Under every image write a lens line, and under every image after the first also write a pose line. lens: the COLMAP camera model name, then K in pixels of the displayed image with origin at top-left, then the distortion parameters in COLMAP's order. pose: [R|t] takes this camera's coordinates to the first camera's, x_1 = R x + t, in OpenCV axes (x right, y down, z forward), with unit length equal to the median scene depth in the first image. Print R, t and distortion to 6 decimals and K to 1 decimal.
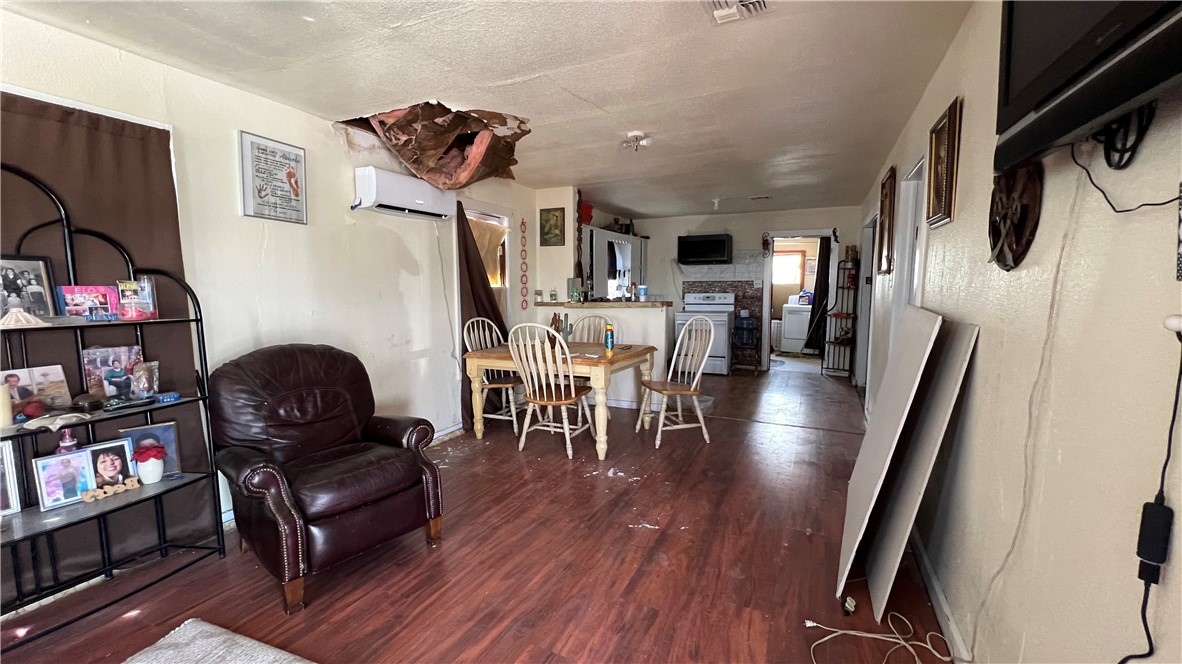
lens RADIAL K [[474.1, 0, 592.6], [0, 474.1, 333.5], [0, 0, 1]] dist [-0.000905, 0.000610]
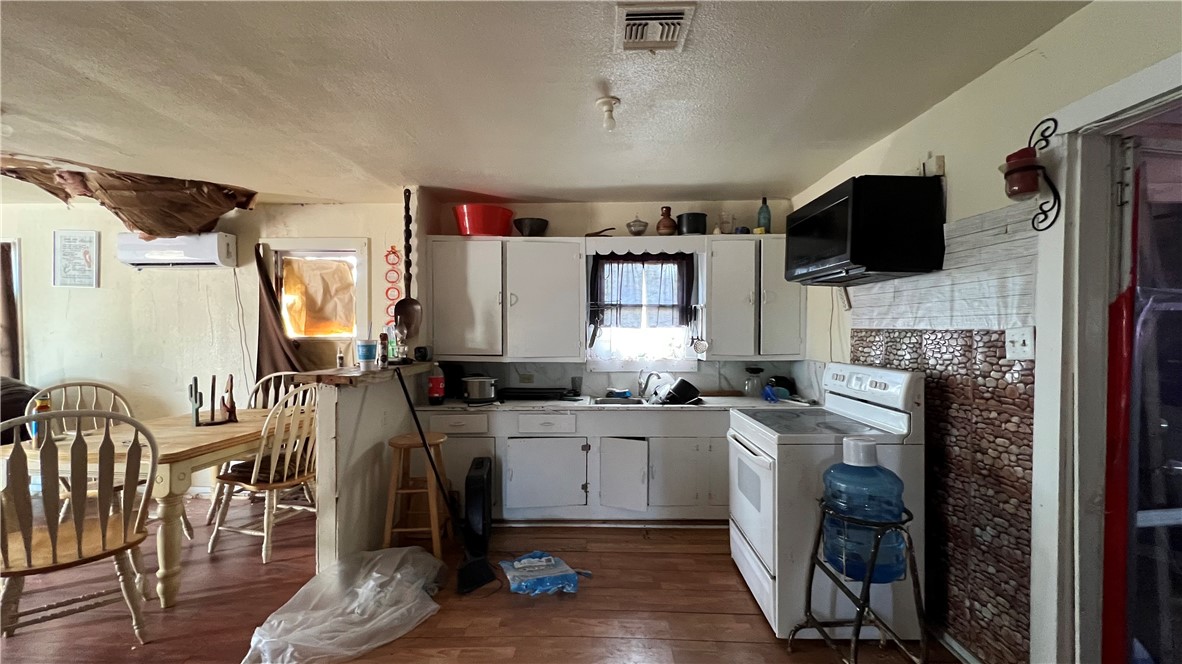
lens RADIAL K [[474.1, 0, 592.6], [0, 474.1, 333.5], [0, 0, 1]] dist [-0.000905, 0.000610]
pose [[0.410048, 0.013313, -0.911967, 1.413271], [-0.097556, 0.994797, -0.029342, -0.240710], [0.906832, 0.101000, 0.409213, 2.090914]]
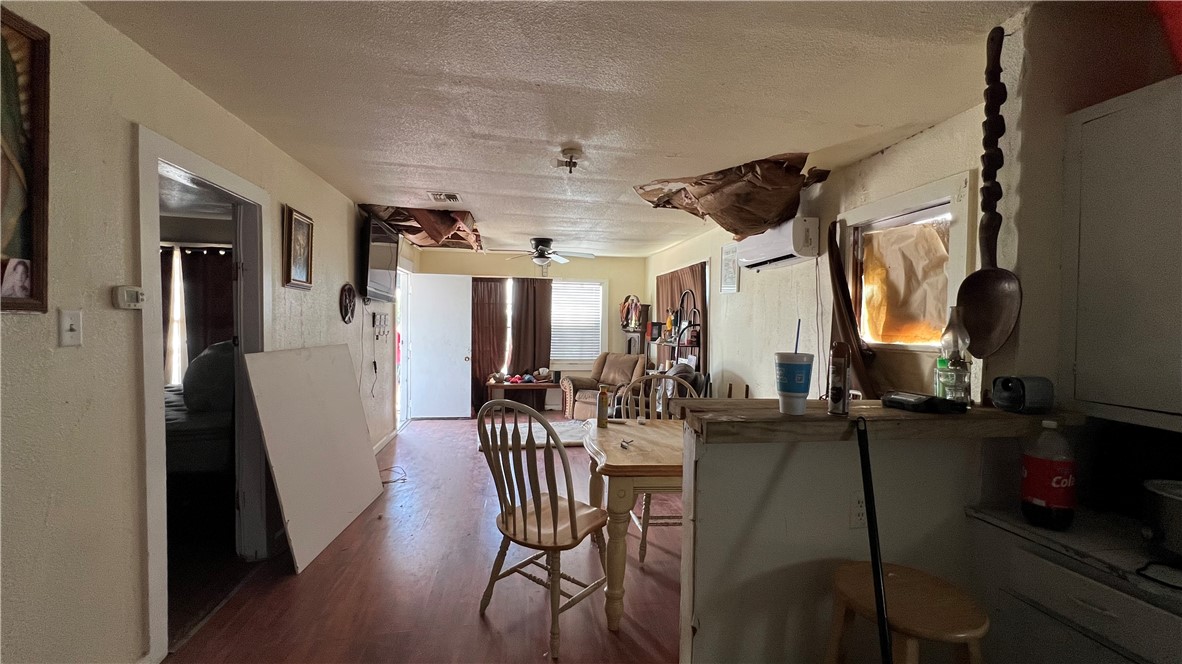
lens RADIAL K [[476.9, 0, 595.0], [0, 476.9, 335.1], [0, 0, 1]] dist [-0.000574, -0.000054]
pose [[-0.820036, 0.001581, -0.572310, 0.735706], [-0.075022, 0.991070, 0.110234, -0.273660], [0.567373, 0.133331, -0.812595, 2.387750]]
